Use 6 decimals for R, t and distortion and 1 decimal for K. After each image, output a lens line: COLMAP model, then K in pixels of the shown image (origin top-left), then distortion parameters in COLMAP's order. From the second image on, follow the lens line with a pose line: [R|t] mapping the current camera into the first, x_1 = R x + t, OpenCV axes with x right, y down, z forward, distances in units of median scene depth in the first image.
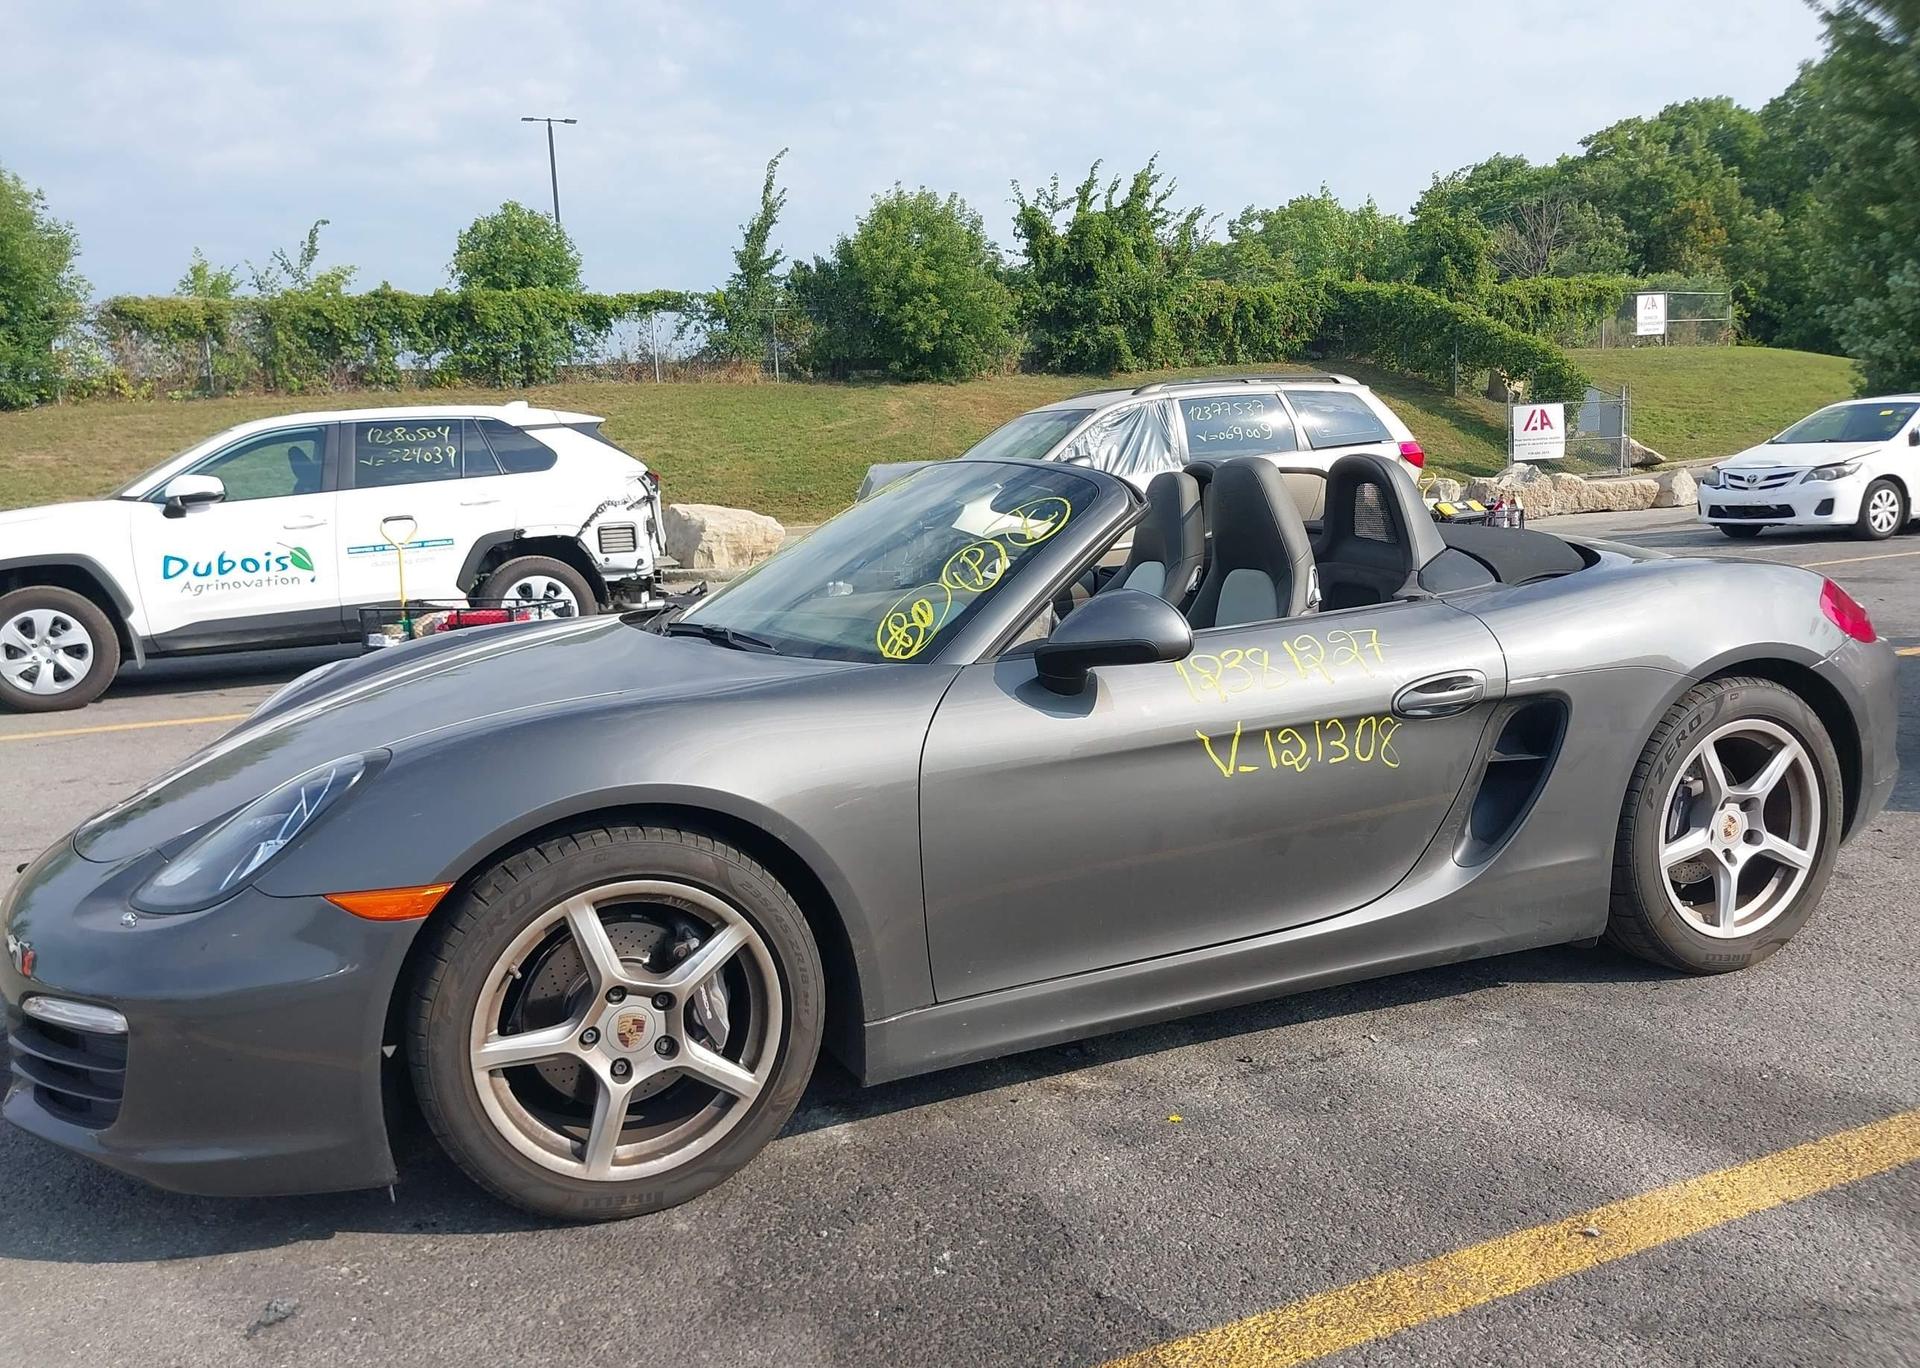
lens RADIAL K [[1505.3, 0, 967.0], [0, 1505.3, 688.7], [0, 0, 1]] dist [0.070096, -0.141570]
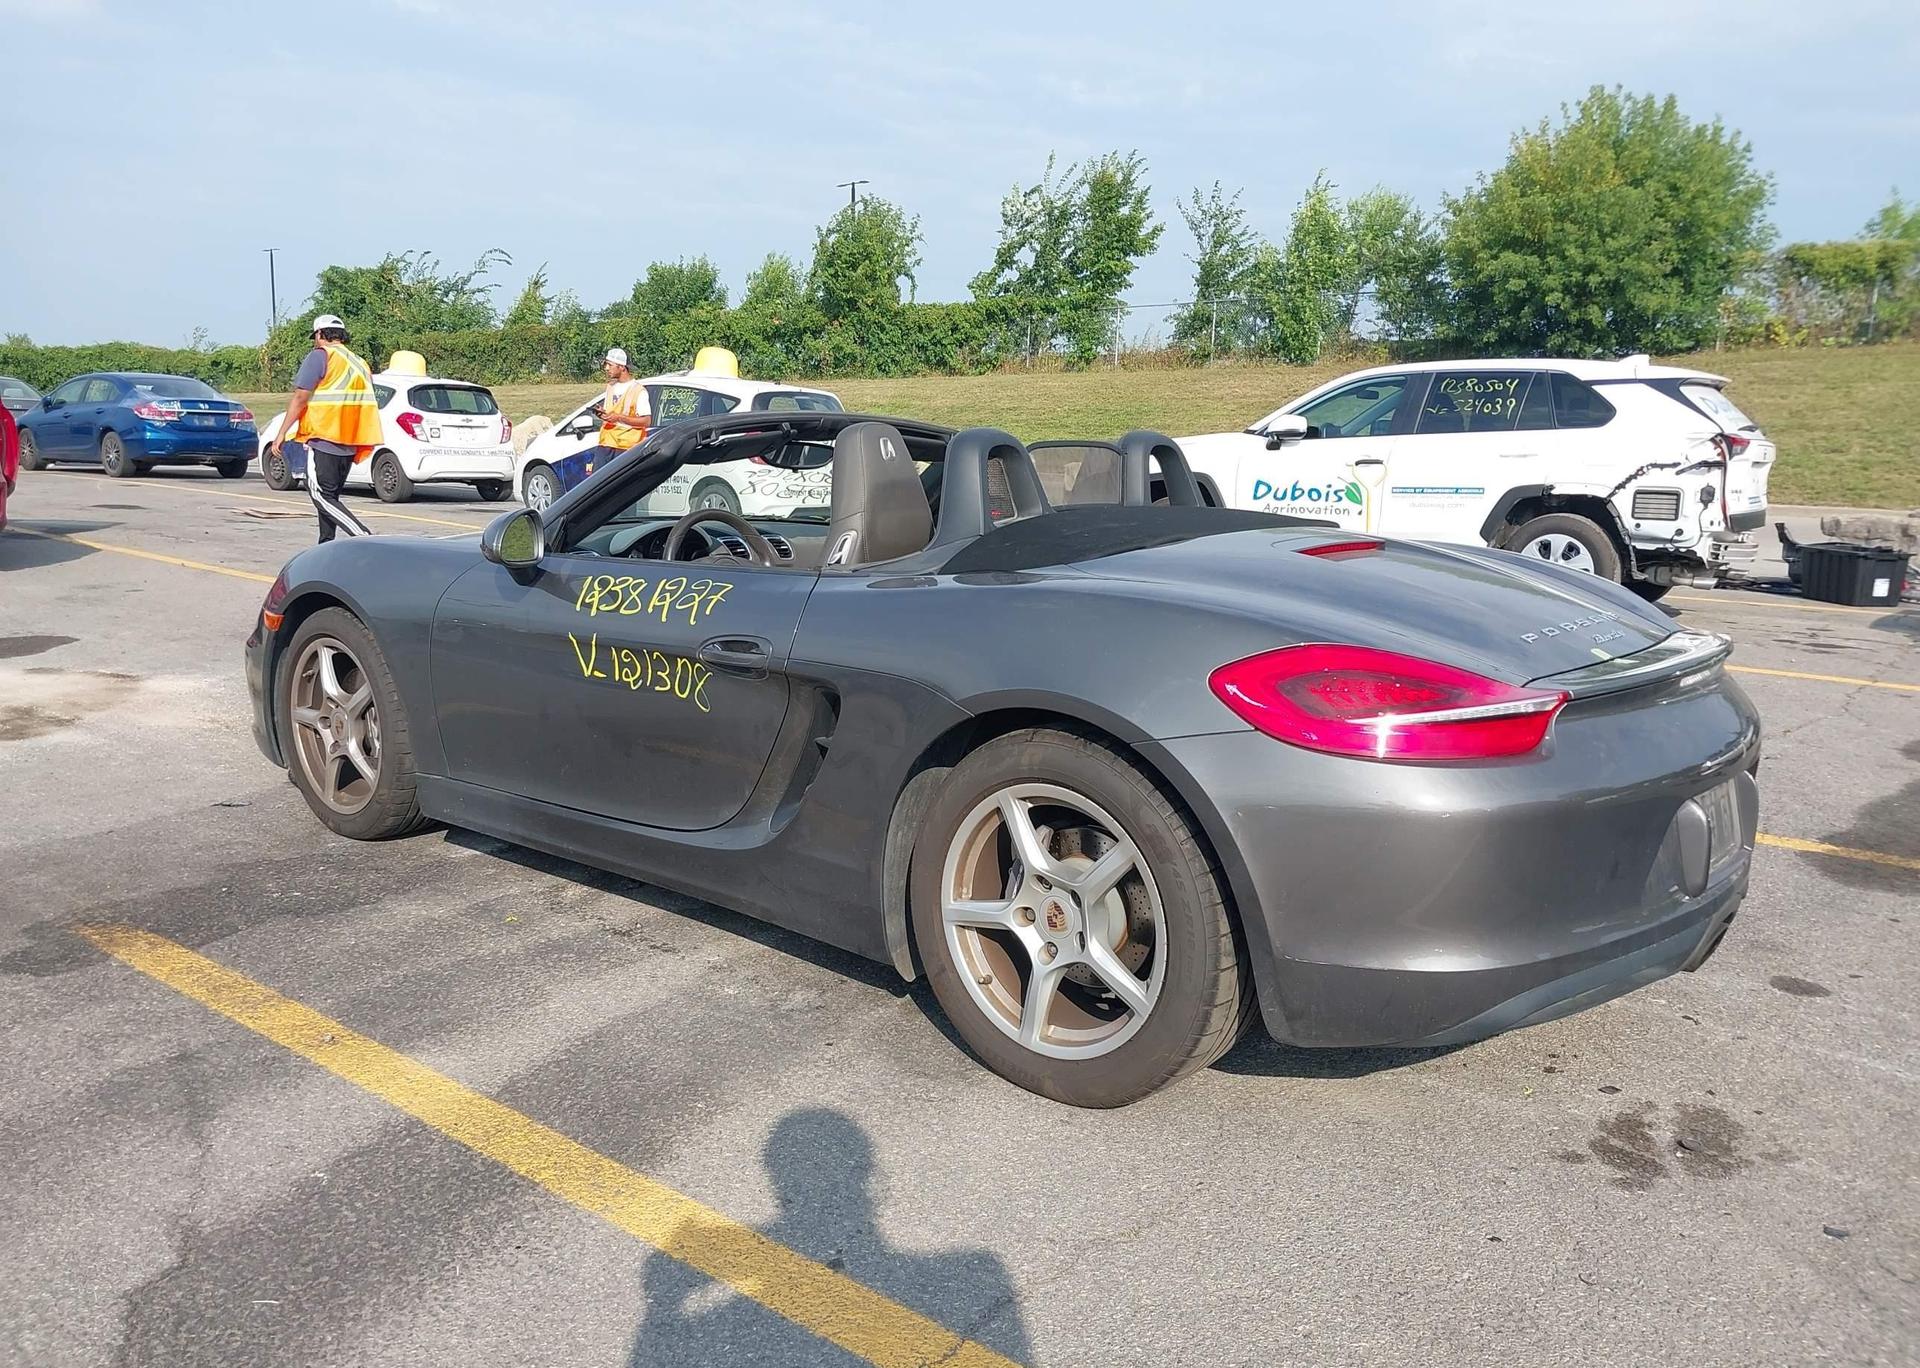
lens RADIAL K [[1516.2, 0, 967.8], [0, 1516.2, 683.5], [0, 0, 1]] dist [0.006237, -0.008243]
pose [[0.456509, 0.197413, -0.867541, 0.375452], [-0.170018, 0.976461, 0.132733, -0.041187], [0.873323, 0.086904, 0.479327, 0.185028]]
